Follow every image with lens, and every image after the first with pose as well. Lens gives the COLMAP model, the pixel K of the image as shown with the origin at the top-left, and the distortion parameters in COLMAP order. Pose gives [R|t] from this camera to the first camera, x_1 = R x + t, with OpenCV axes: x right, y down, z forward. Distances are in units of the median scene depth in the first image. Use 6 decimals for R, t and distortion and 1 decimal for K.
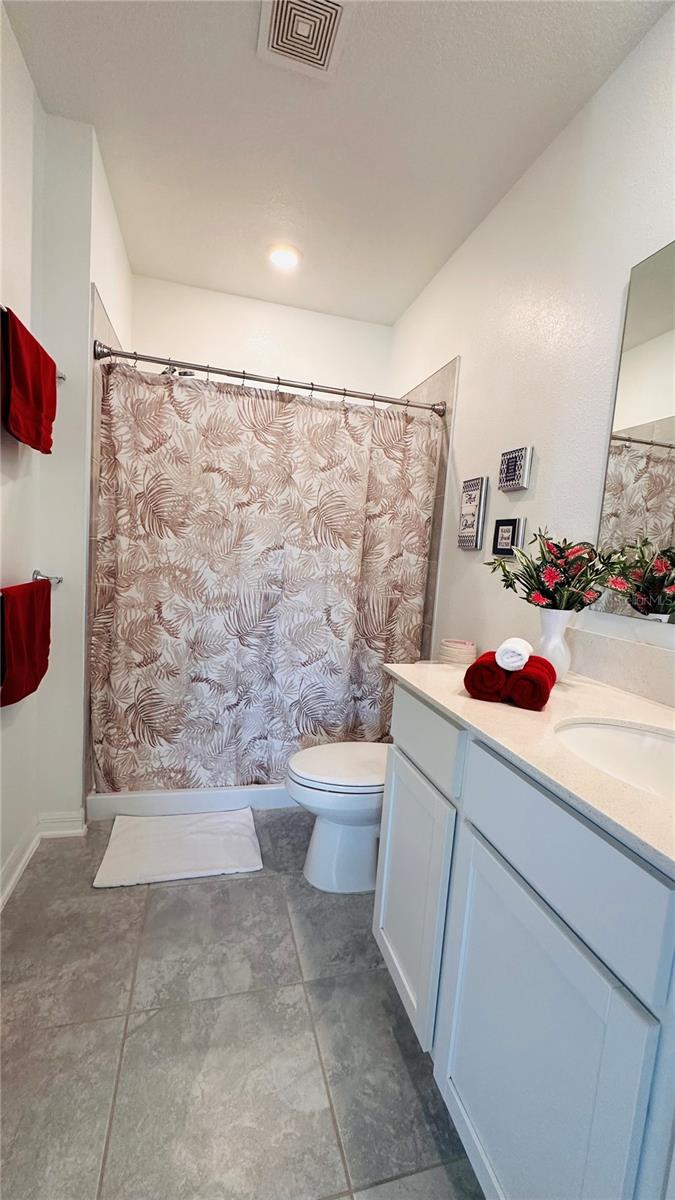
lens RADIAL K [[478.9, 0, 338.7], [0, 478.9, 600.0], [0, 0, 1]] dist [-0.006039, 0.000558]
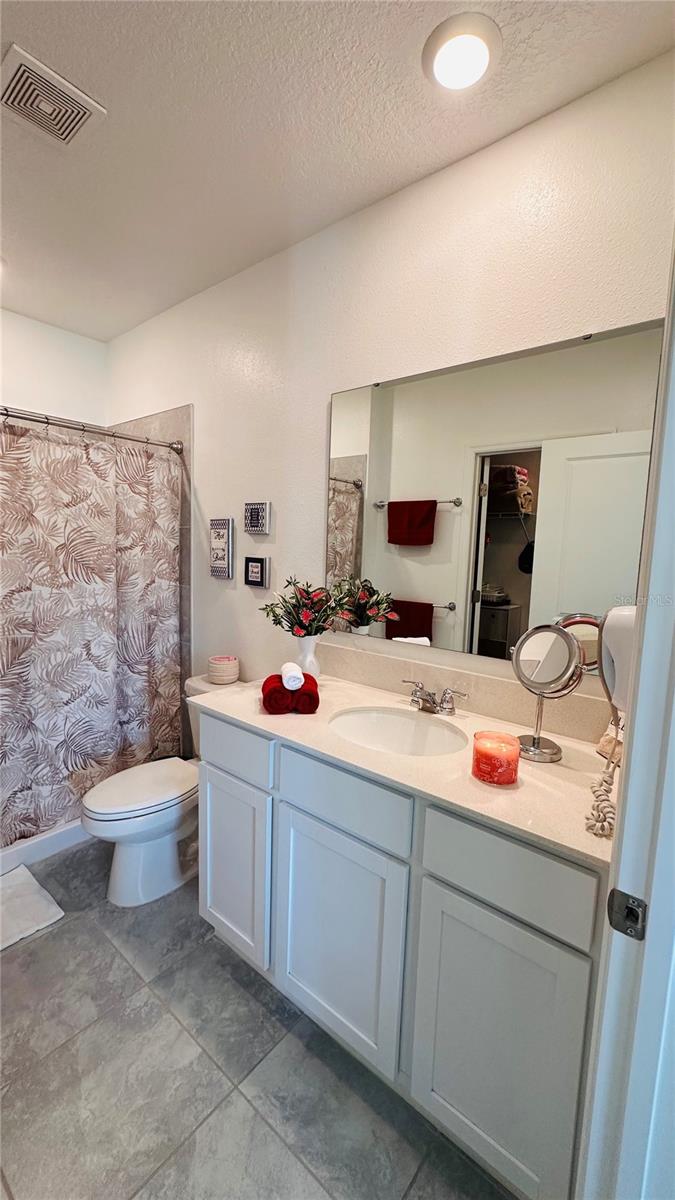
lens RADIAL K [[478.9, 0, 338.7], [0, 478.9, 600.0], [0, 0, 1]] dist [-0.006039, 0.000558]
pose [[0.816790, -0.107875, 0.566761, -0.157894], [0.082227, 0.994102, 0.070711, -0.105322], [-0.571046, -0.011153, 0.820843, -0.128661]]
